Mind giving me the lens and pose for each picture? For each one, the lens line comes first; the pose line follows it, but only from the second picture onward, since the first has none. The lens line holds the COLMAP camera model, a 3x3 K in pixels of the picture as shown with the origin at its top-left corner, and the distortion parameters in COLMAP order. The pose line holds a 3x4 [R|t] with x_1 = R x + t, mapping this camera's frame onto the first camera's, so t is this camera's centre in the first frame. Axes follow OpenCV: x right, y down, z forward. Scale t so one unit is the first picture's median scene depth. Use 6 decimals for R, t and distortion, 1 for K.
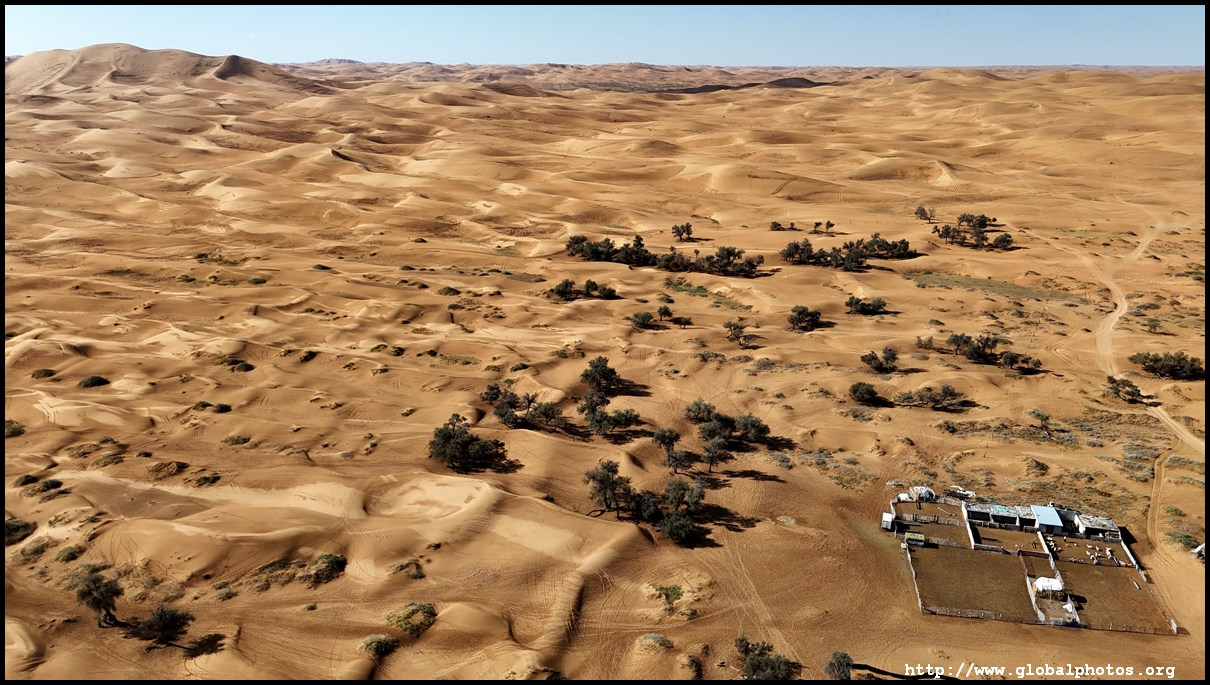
lens RADIAL K [[888.1, 0, 600.7], [0, 888.1, 340.1], [0, 0, 1]] dist [0.082346, -0.068244]
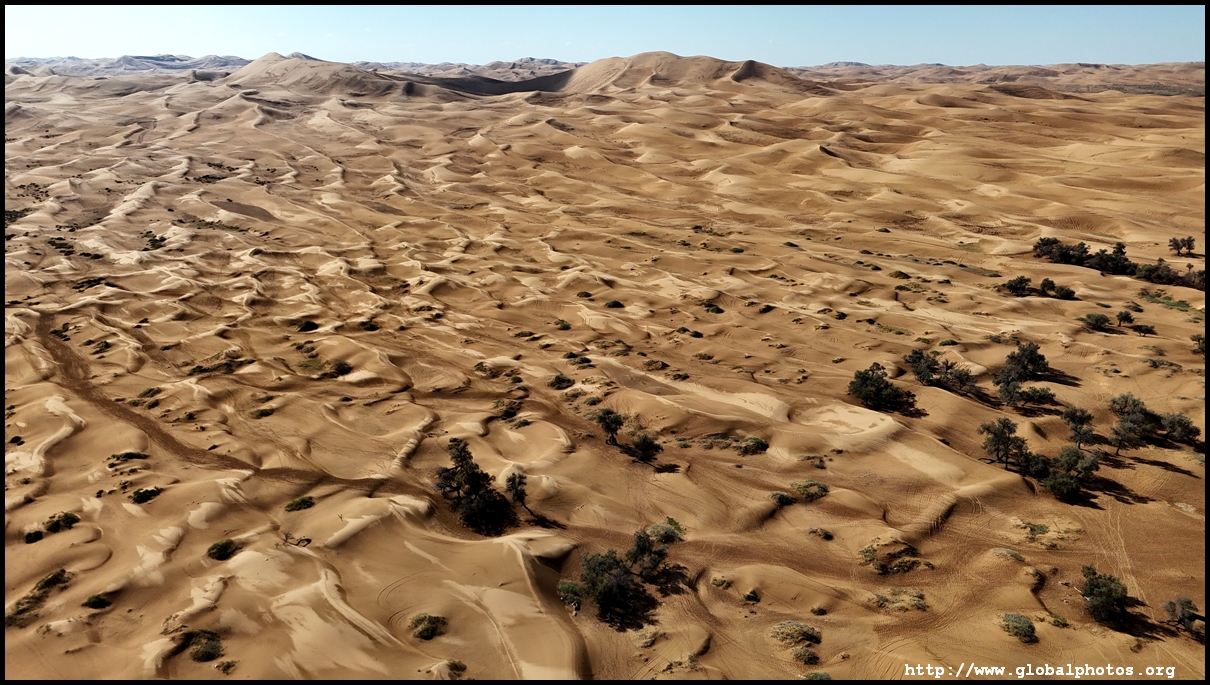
lens RADIAL K [[888.1, 0, 601.8], [0, 888.1, 347.0], [0, 0, 1]] dist [0.082346, -0.068244]
pose [[0.864471, 0.153008, -0.478830, 0.046204], [-0.151016, 0.987598, 0.042942, 0.035661], [0.479462, 0.035189, 0.876857, -0.113595]]
